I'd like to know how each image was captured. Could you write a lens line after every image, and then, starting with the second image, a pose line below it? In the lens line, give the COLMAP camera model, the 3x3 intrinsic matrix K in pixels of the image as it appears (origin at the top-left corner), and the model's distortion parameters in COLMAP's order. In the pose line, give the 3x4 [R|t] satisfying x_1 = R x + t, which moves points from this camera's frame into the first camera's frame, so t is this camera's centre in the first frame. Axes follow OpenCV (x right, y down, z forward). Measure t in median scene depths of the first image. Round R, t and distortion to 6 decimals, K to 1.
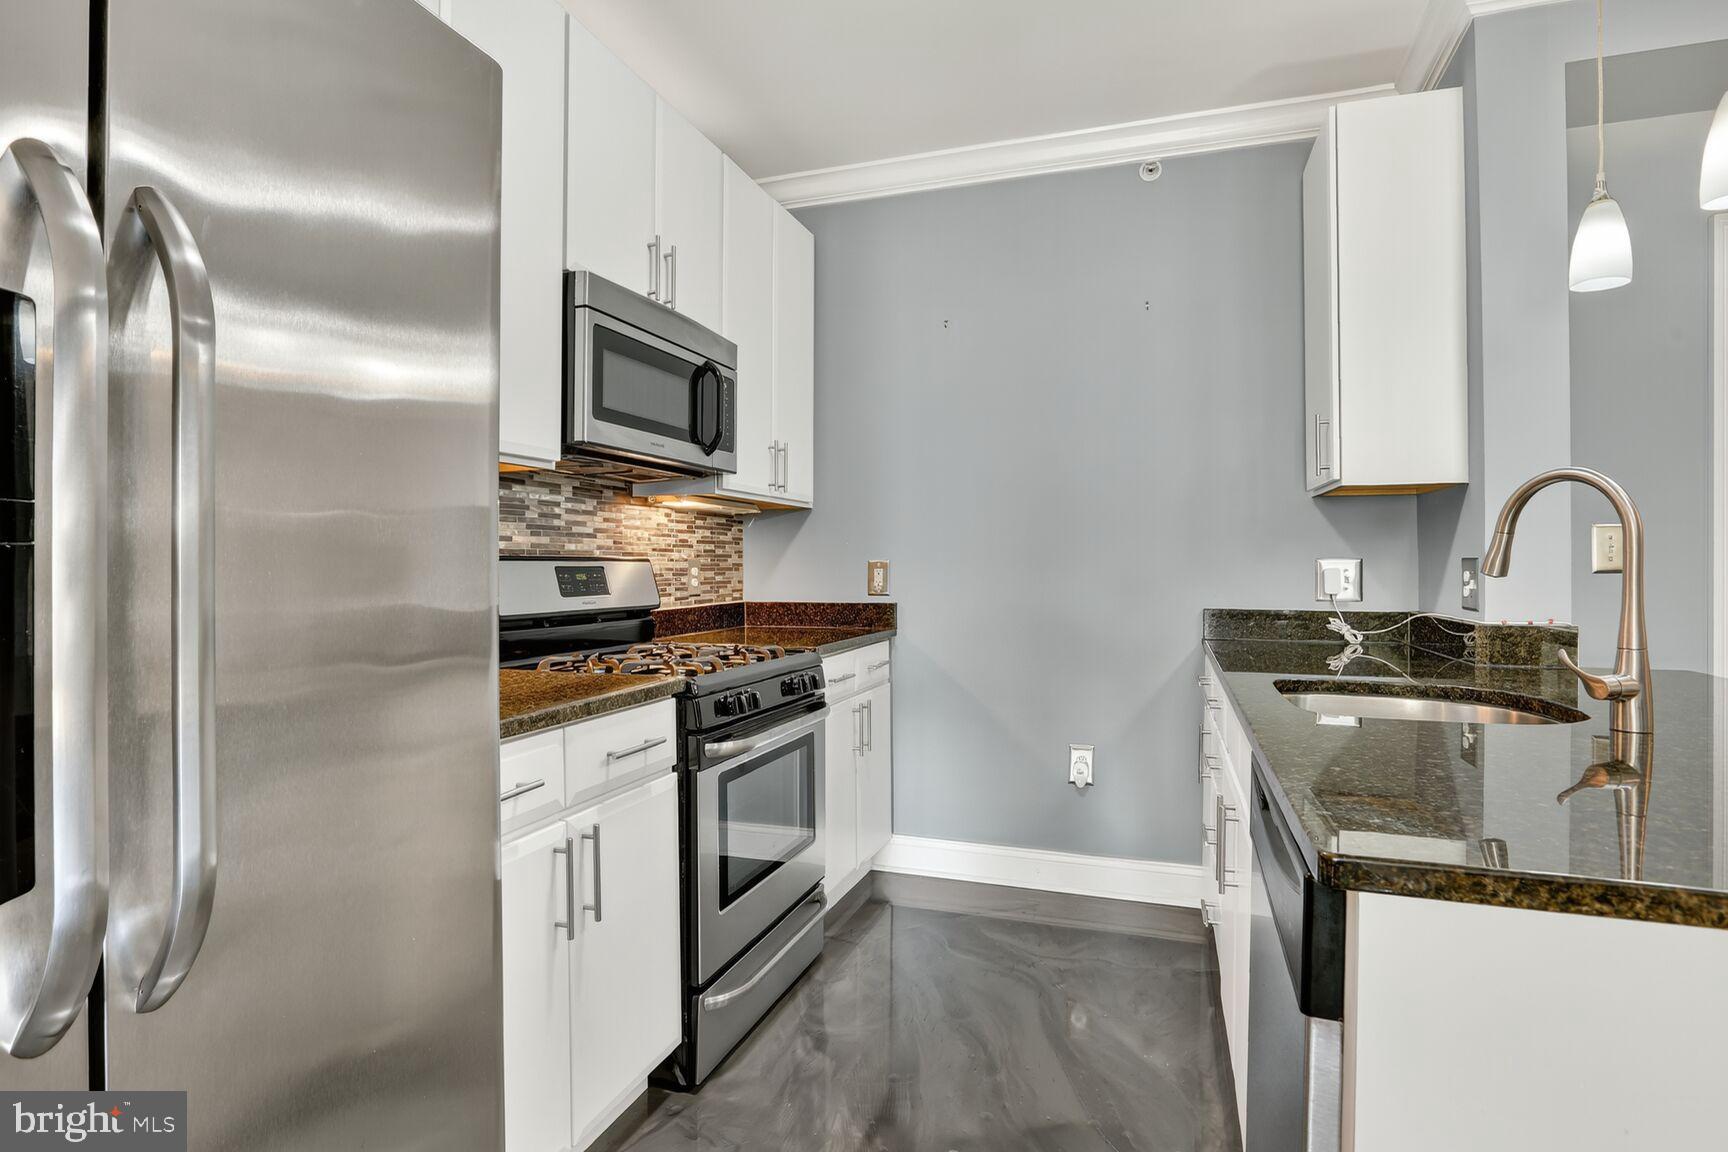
lens RADIAL K [[895.2, 0, 852.1], [0, 895.2, 572.6], [0, 0, 1]] dist [-0.033116, 0.000874]
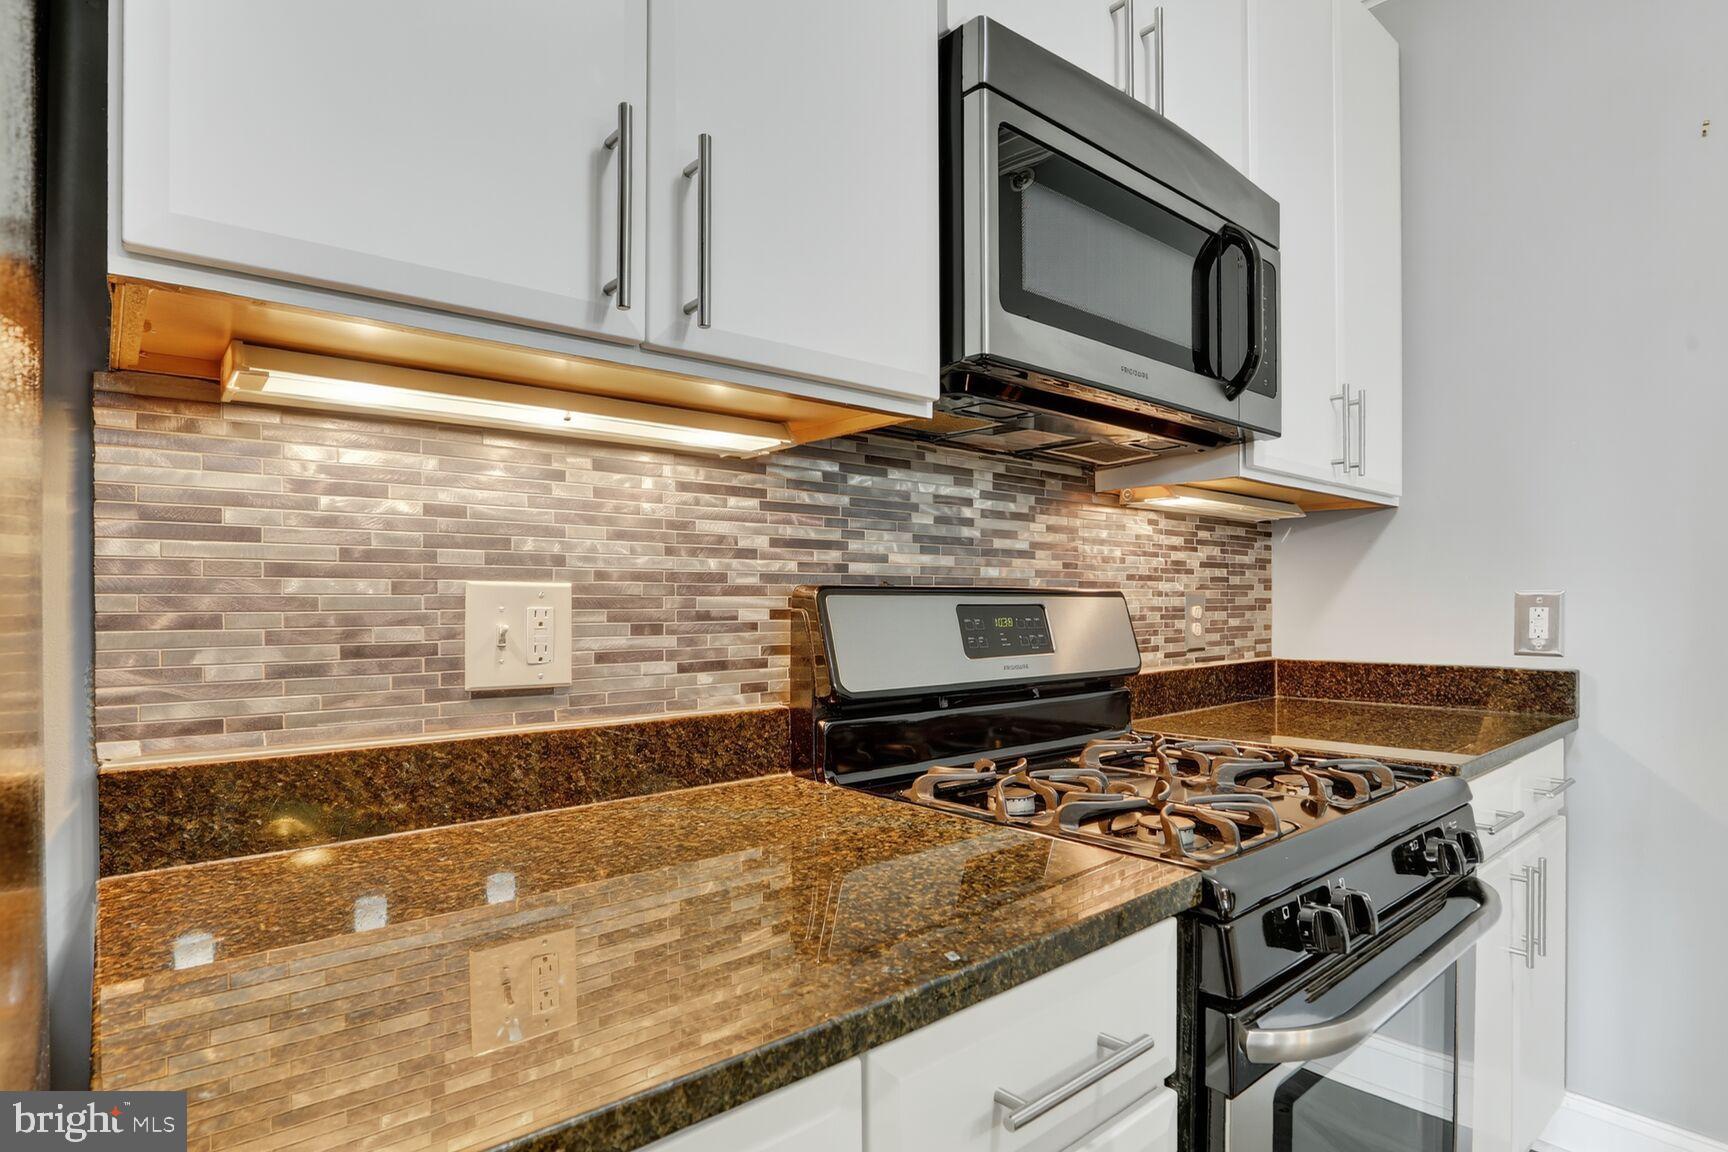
lens RADIAL K [[898.1, 0, 845.9], [0, 898.1, 601.7], [0, 0, 1]] dist [-0.054980, 0.000575]
pose [[0.863123, -0.001629, -0.504991, -0.088279], [-0.002189, 0.999973, -0.006967, -0.004149], [0.504989, 0.007119, 0.863096, 0.407481]]
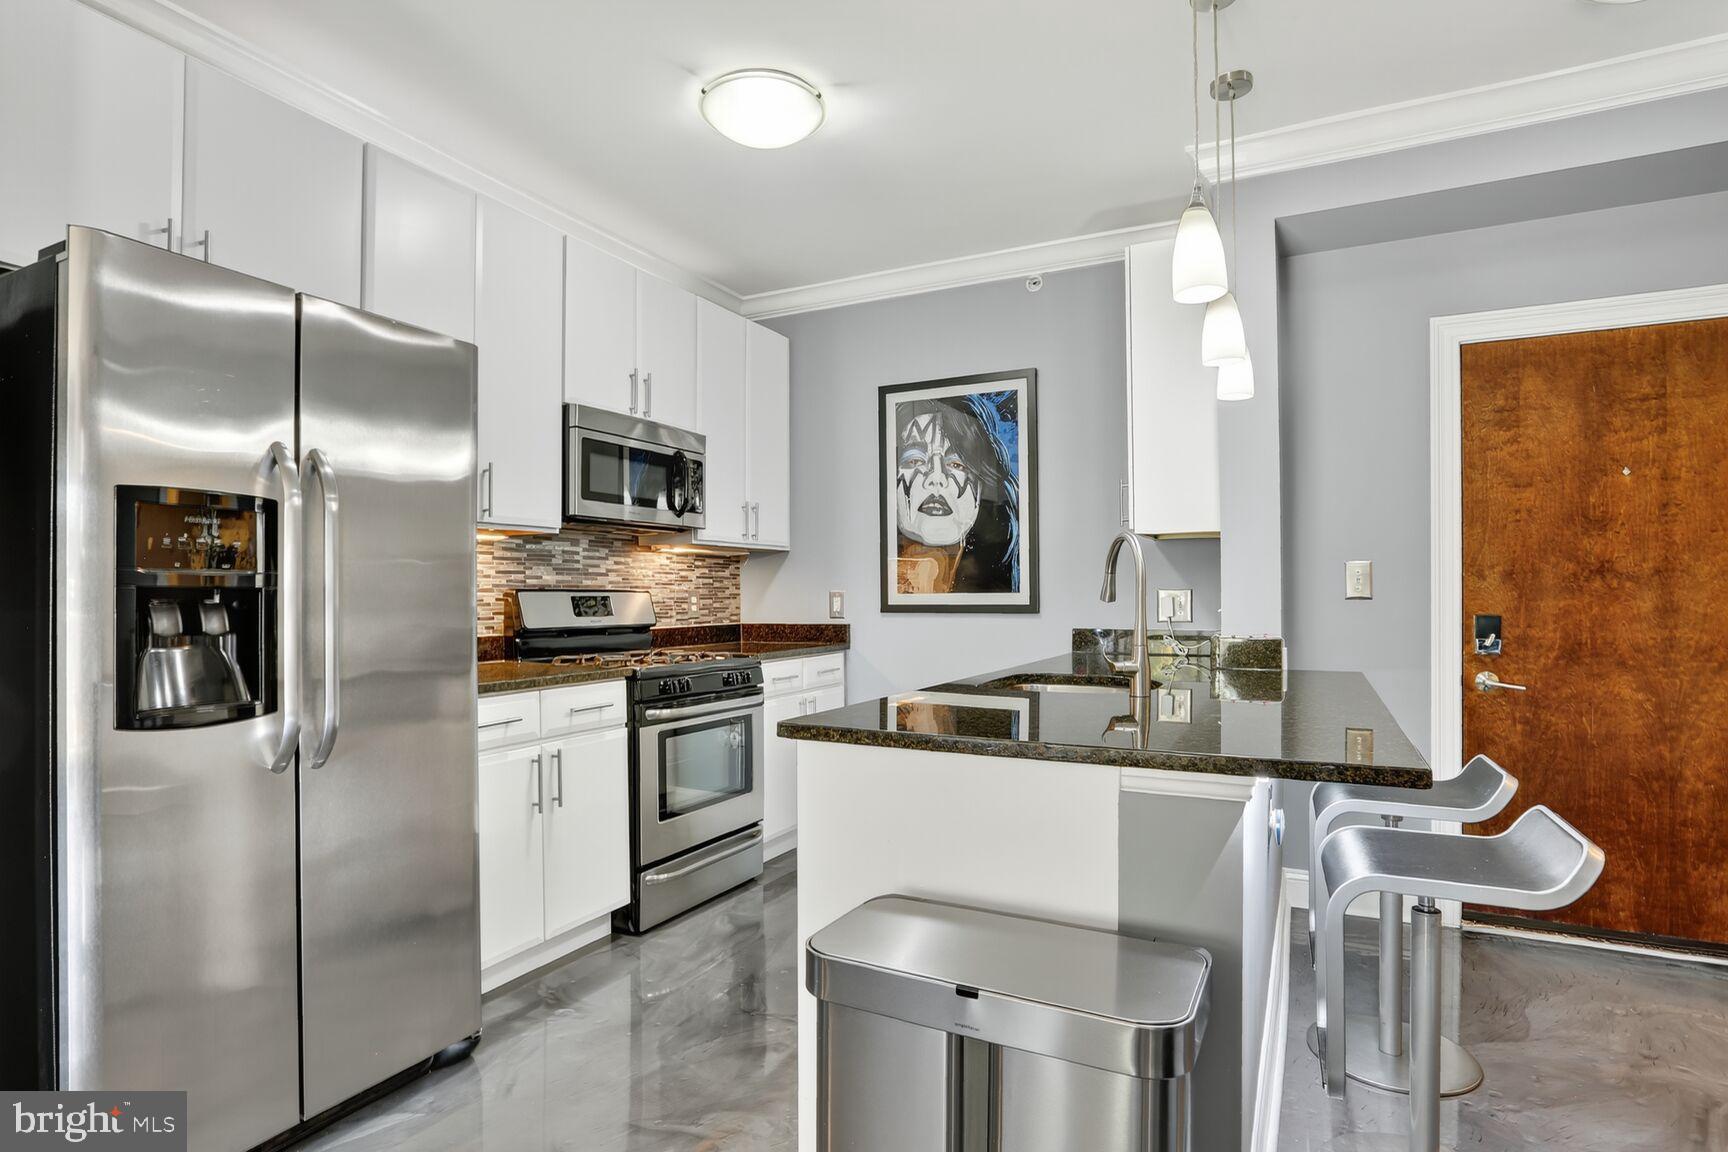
lens RADIAL K [[898.1, 0, 845.9], [0, 898.1, 601.7], [0, 0, 1]] dist [-0.054980, 0.000575]
pose [[0.989782, -0.002764, -0.142560, 0.290452], [0.002531, 0.999995, -0.001810, 0.005505], [0.142564, 0.001431, 0.989785, -0.350083]]
